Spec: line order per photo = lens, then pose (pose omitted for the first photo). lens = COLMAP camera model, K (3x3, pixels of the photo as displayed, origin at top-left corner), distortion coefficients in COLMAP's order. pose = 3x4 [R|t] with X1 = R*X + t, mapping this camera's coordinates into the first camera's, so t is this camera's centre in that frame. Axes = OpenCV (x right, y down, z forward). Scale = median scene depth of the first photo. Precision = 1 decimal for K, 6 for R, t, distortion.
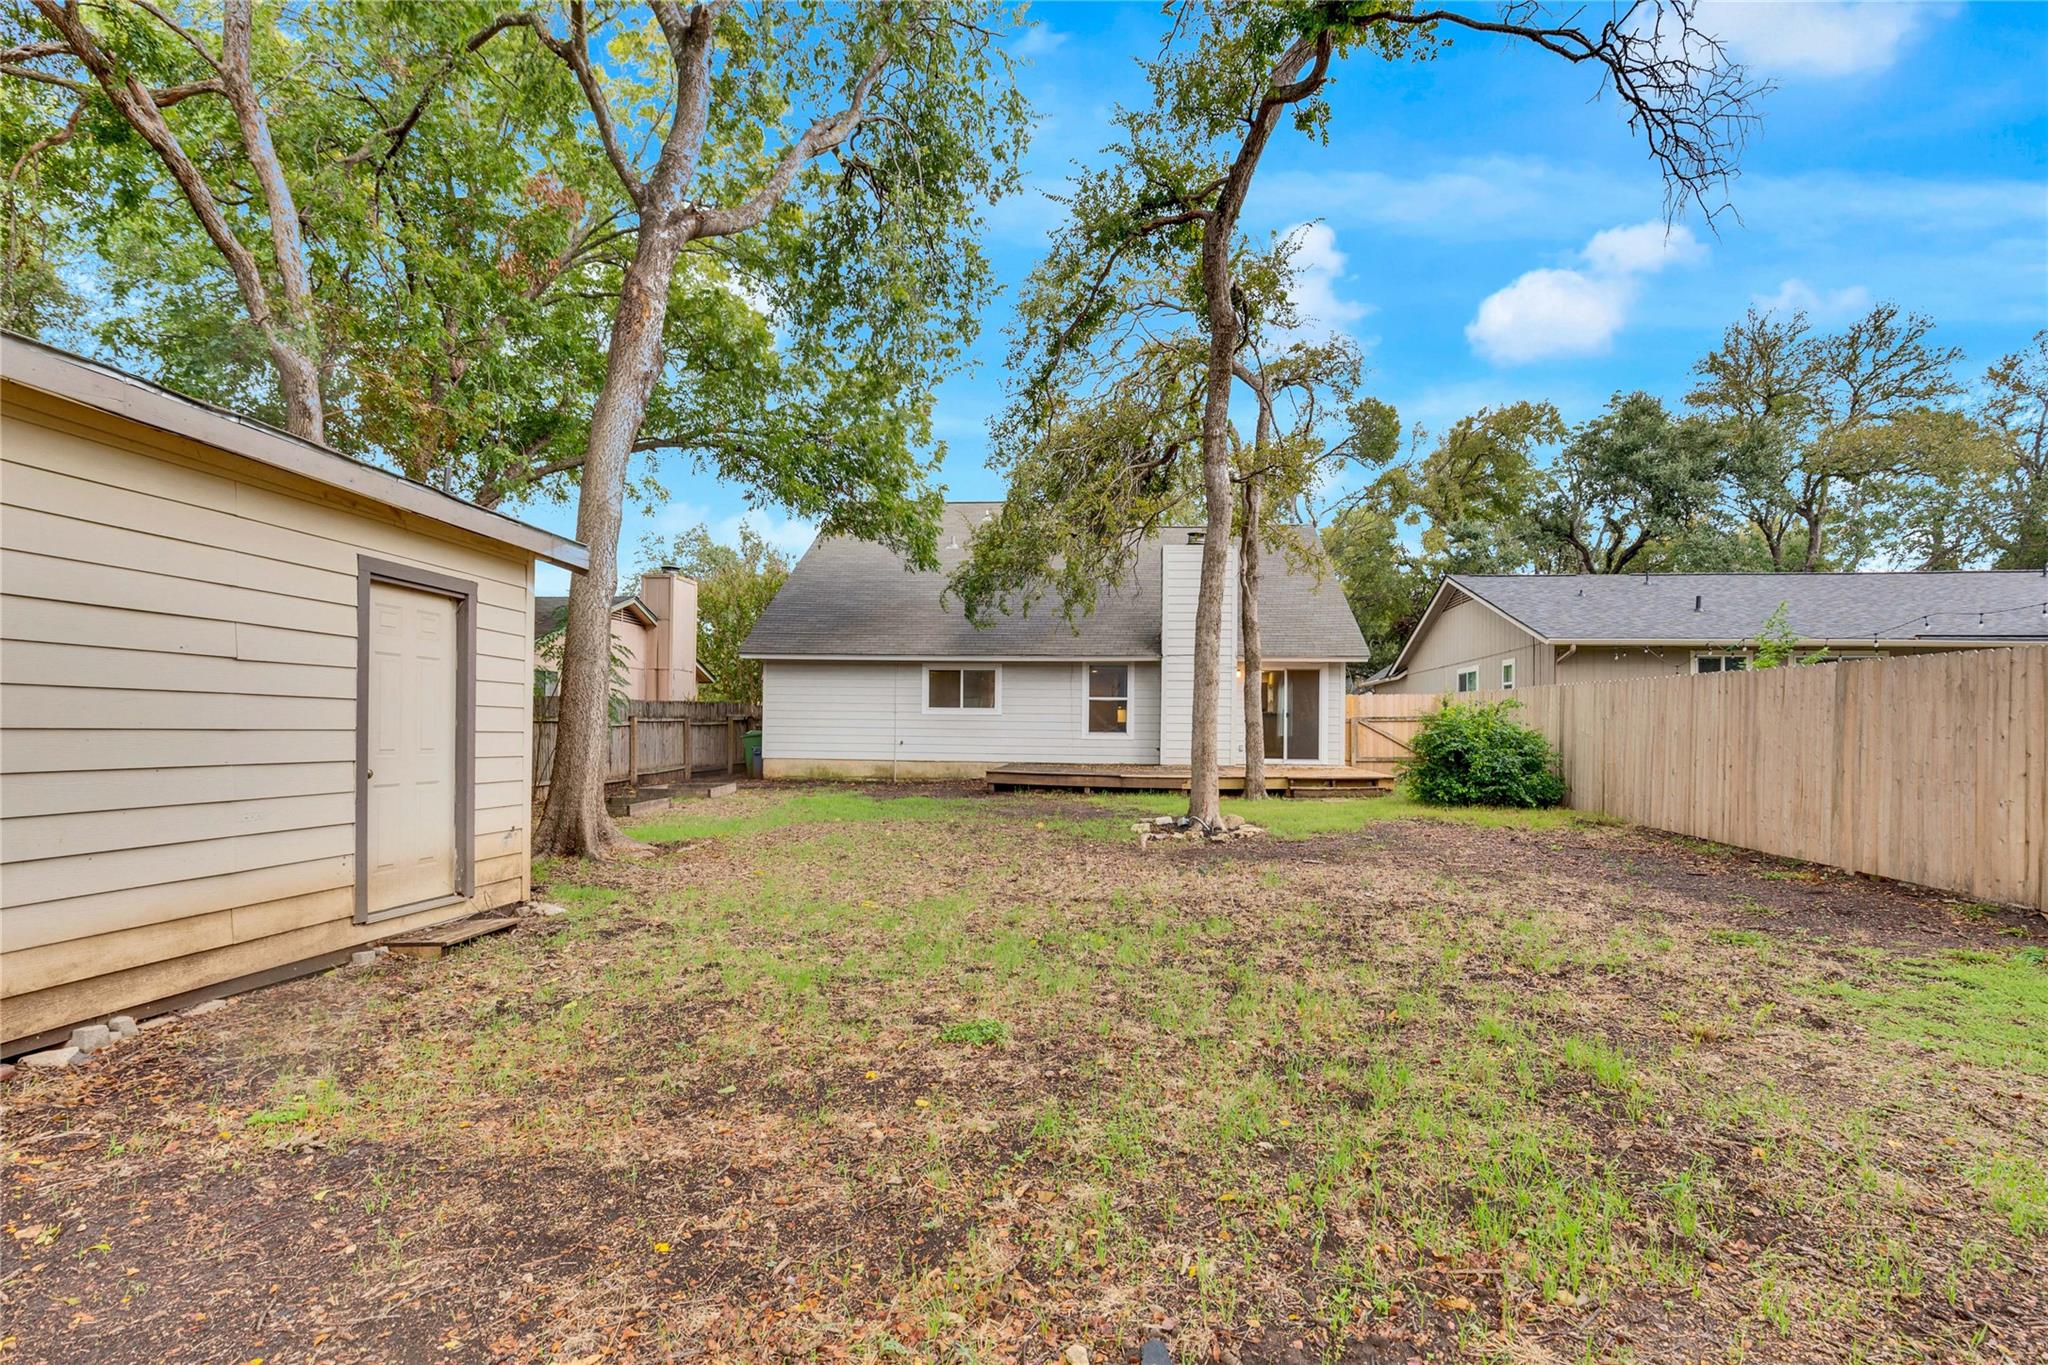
lens RADIAL K [[1049.4, 0, 1025.4], [0, 1049.4, 724.4], [0, 0, 1]] dist [0.004577, 0.001748]
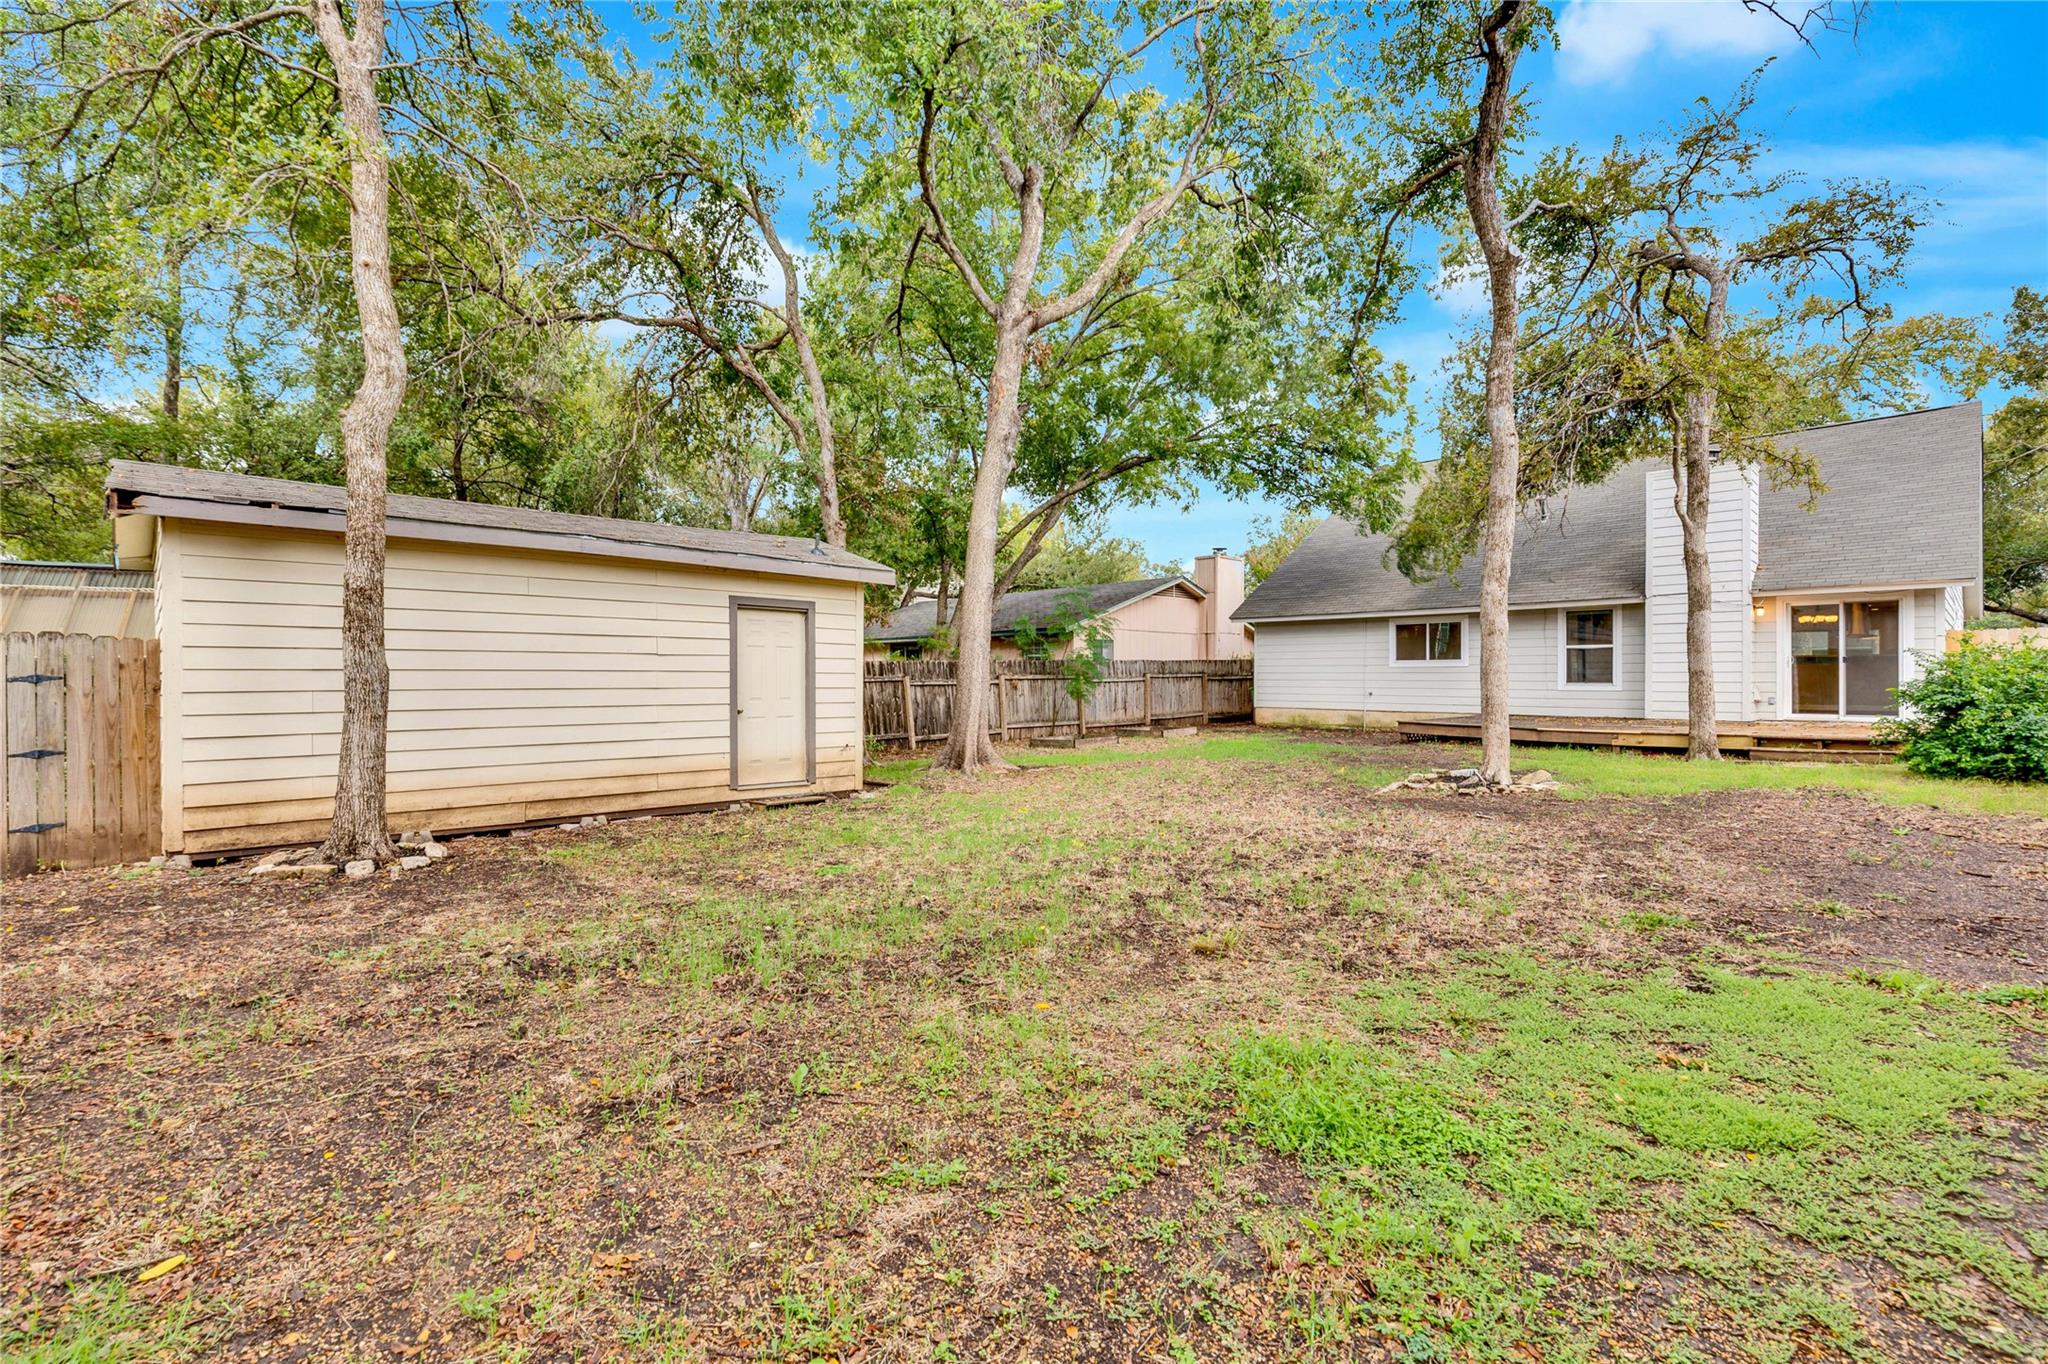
lens RADIAL K [[990.4, 0, 1024.0], [0, 990.4, 682.0], [0, 0, 1]] dist [0.004557, 0.000002]
pose [[0.723197, -0.008574, -0.690589, 0.388970], [0.012300, 0.999924, 0.000466, 0.000349], [0.690532, -0.008831, 0.723248, 0.027157]]
